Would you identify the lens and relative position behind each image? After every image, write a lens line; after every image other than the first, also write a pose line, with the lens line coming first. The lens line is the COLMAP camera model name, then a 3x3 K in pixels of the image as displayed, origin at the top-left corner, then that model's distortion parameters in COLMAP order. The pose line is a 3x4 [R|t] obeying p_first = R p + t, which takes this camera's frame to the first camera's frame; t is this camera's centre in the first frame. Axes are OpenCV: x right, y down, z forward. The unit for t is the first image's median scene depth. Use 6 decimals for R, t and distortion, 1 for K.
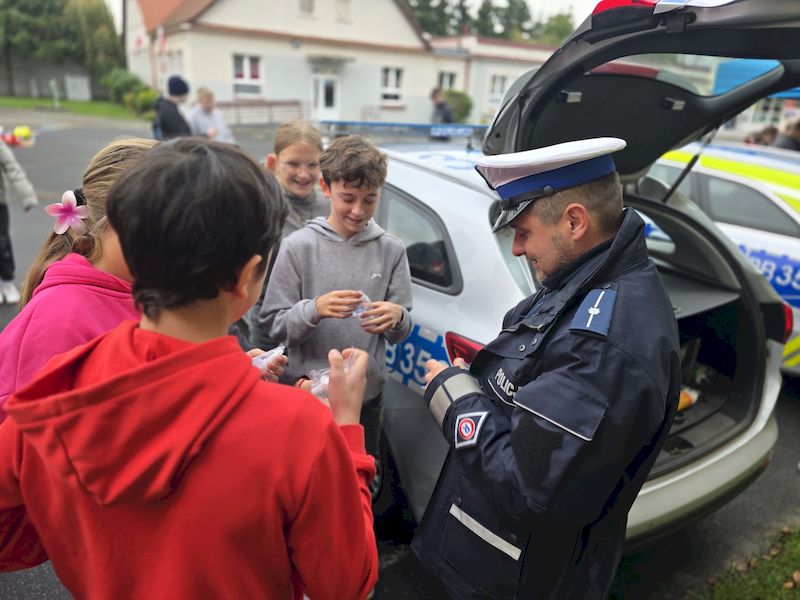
lens RADIAL K [[552.8, 0, 400.4], [0, 552.8, 302.3], [0, 0, 1]] dist [0.070670, -0.053862]
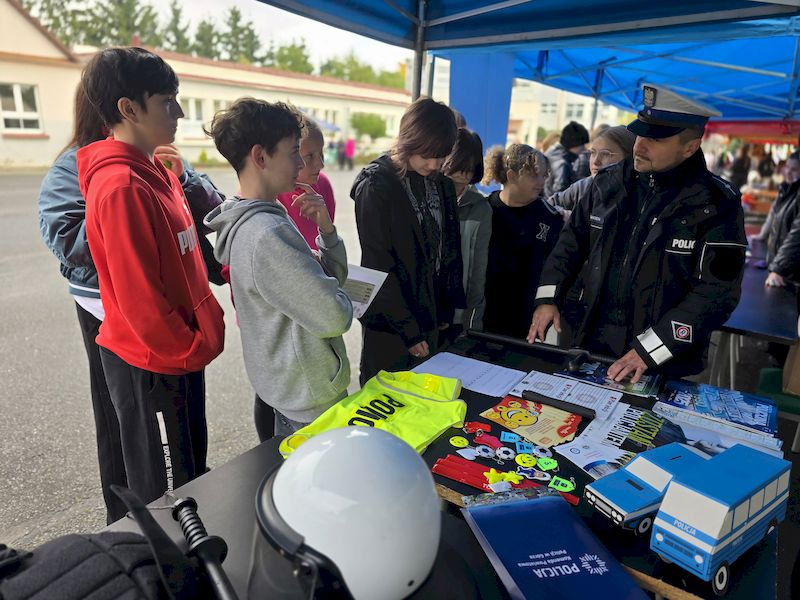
lens RADIAL K [[552.8, 0, 404.0], [0, 552.8, 301.6], [0, 0, 1]] dist [0.070670, -0.053862]
pose [[0.927228, -0.130396, 0.351064, 0.150420], [0.150926, 0.988039, -0.031638, -0.047309], [-0.342739, 0.082320, 0.935817, 0.175486]]
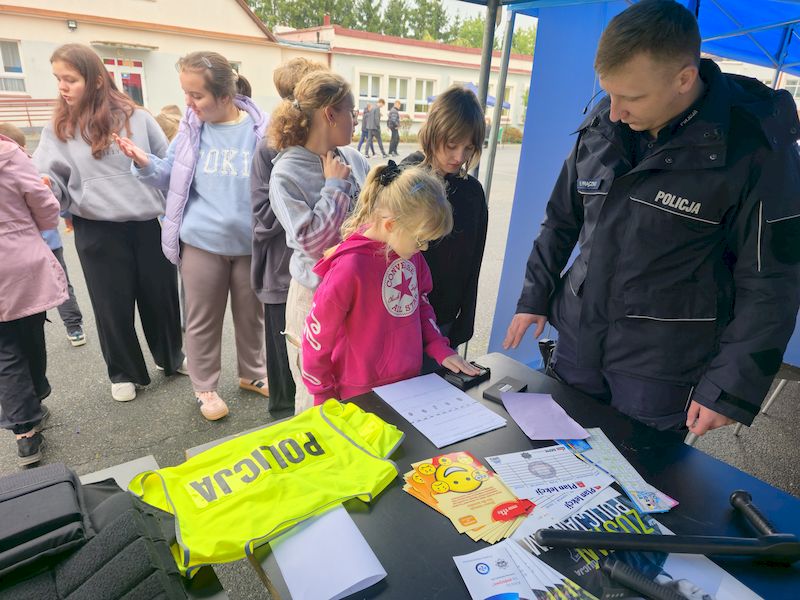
lens RADIAL K [[552.8, 0, 402.7], [0, 552.8, 297.1], [0, 0, 1]] dist [0.070670, -0.053862]
pose [[0.997095, -0.028004, 0.070834, 0.171945], [0.030062, 0.999151, -0.028156, -0.049573], [-0.069985, 0.030204, 0.997091, 0.183801]]
